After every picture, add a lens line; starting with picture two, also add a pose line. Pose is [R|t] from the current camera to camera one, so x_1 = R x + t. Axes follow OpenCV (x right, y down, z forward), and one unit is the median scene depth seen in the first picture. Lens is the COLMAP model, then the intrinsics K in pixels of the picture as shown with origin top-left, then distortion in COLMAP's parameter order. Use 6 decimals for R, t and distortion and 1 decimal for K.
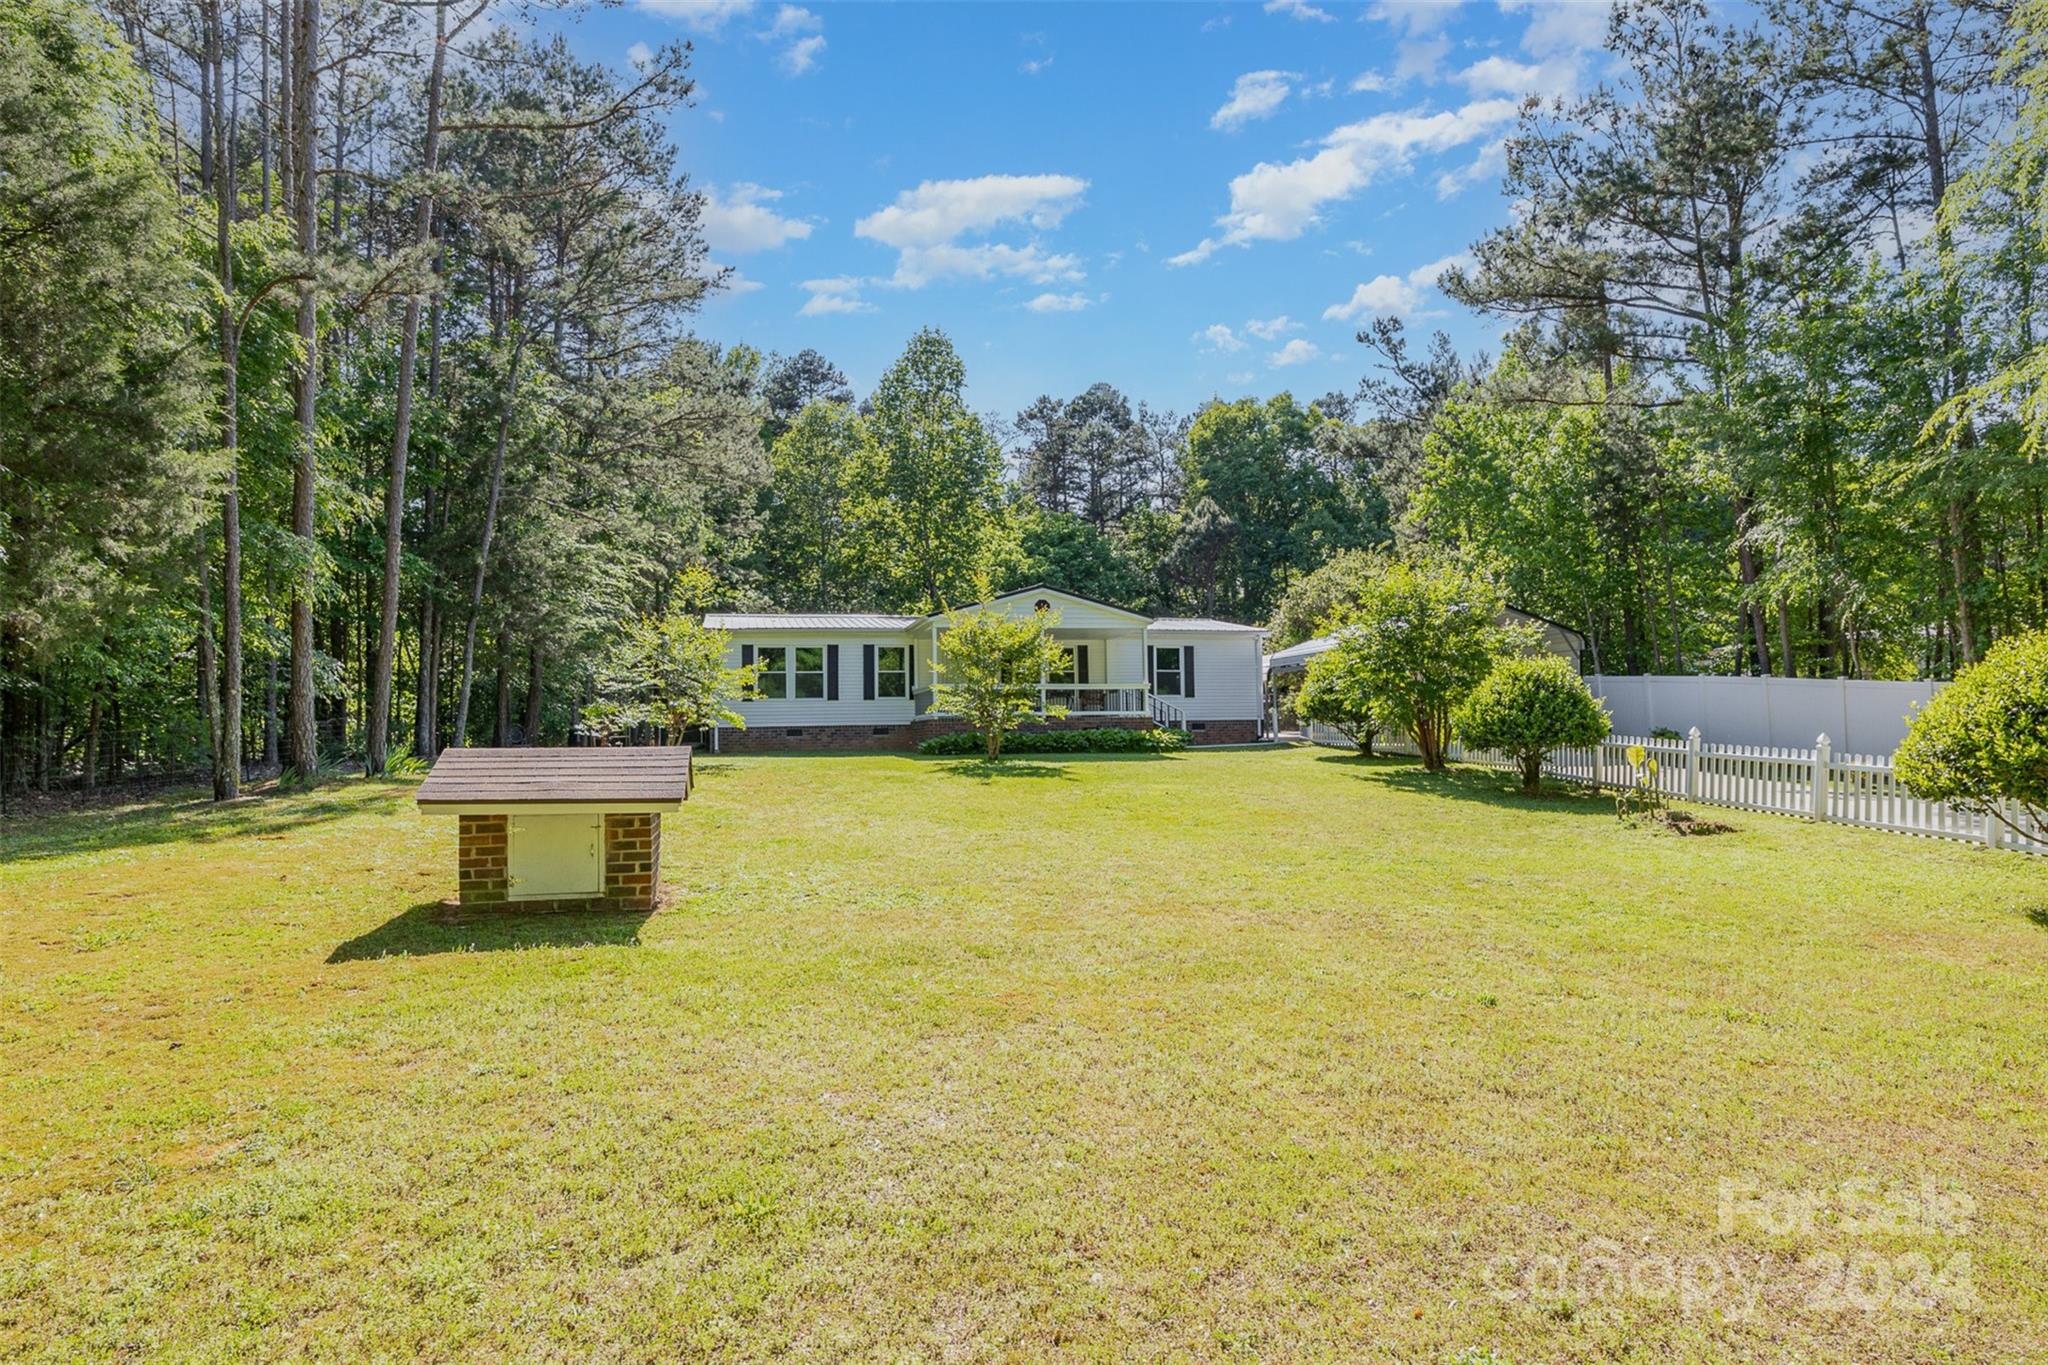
lens RADIAL K [[1110.2, 0, 1025.2], [0, 1110.2, 669.8], [0, 0, 1]] dist [-0.005881, 0.000048]
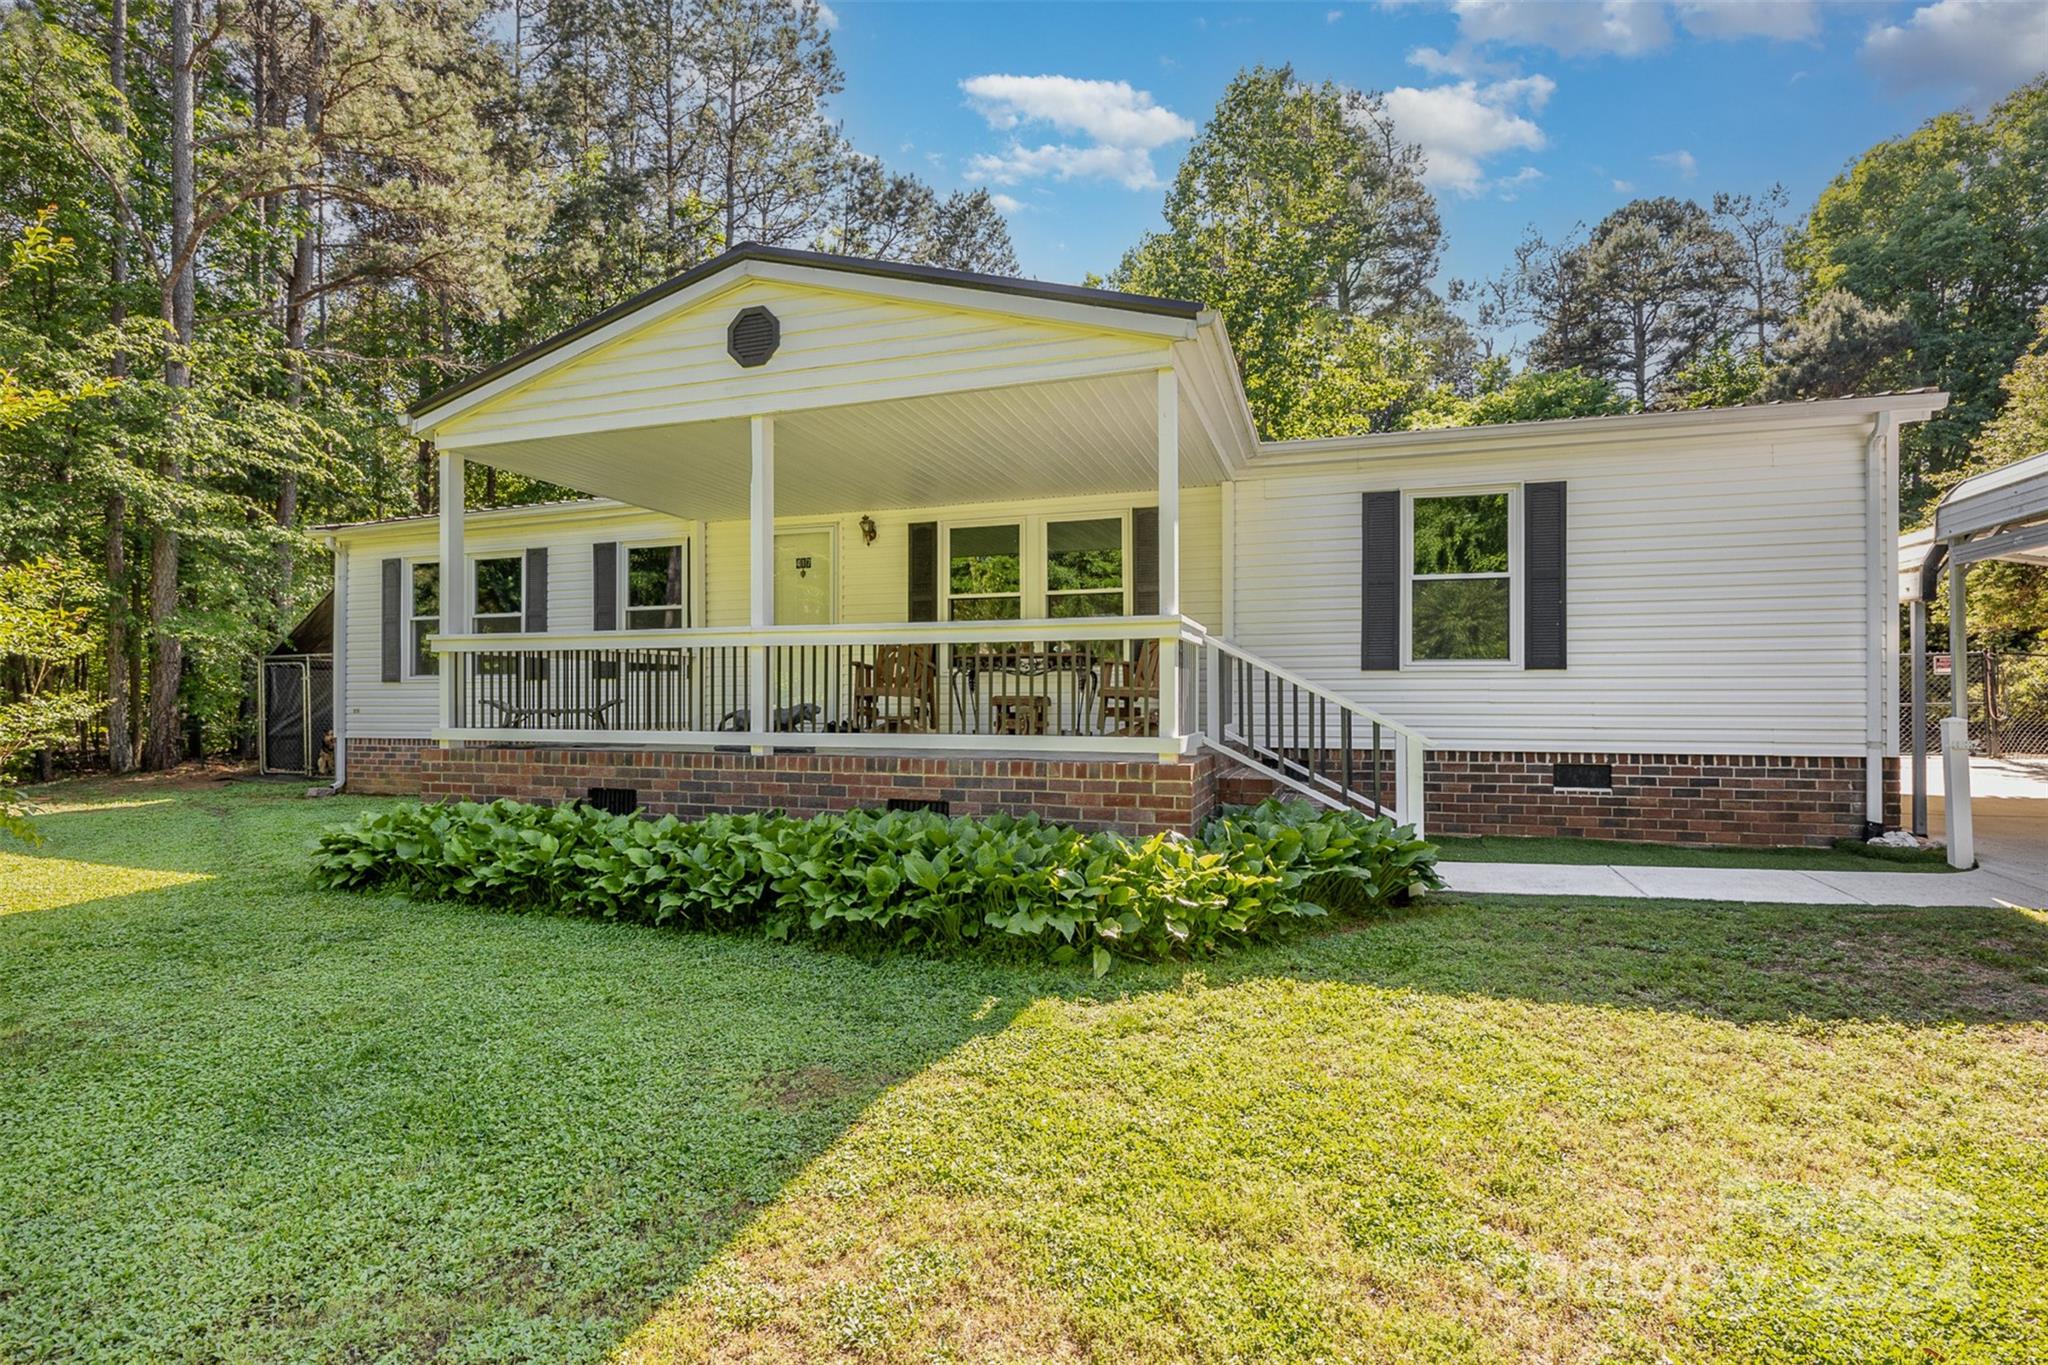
lens RADIAL K [[996.2, 0, 1024.0], [0, 996.2, 682.5], [0, 0, 1]] dist [-0.001636, -0.001932]
pose [[0.846271, 0.005153, -0.532728, 0.167173], [0.019801, 0.998958, 0.041117, 0.015293], [0.532384, -0.045345, 0.845287, 0.708029]]
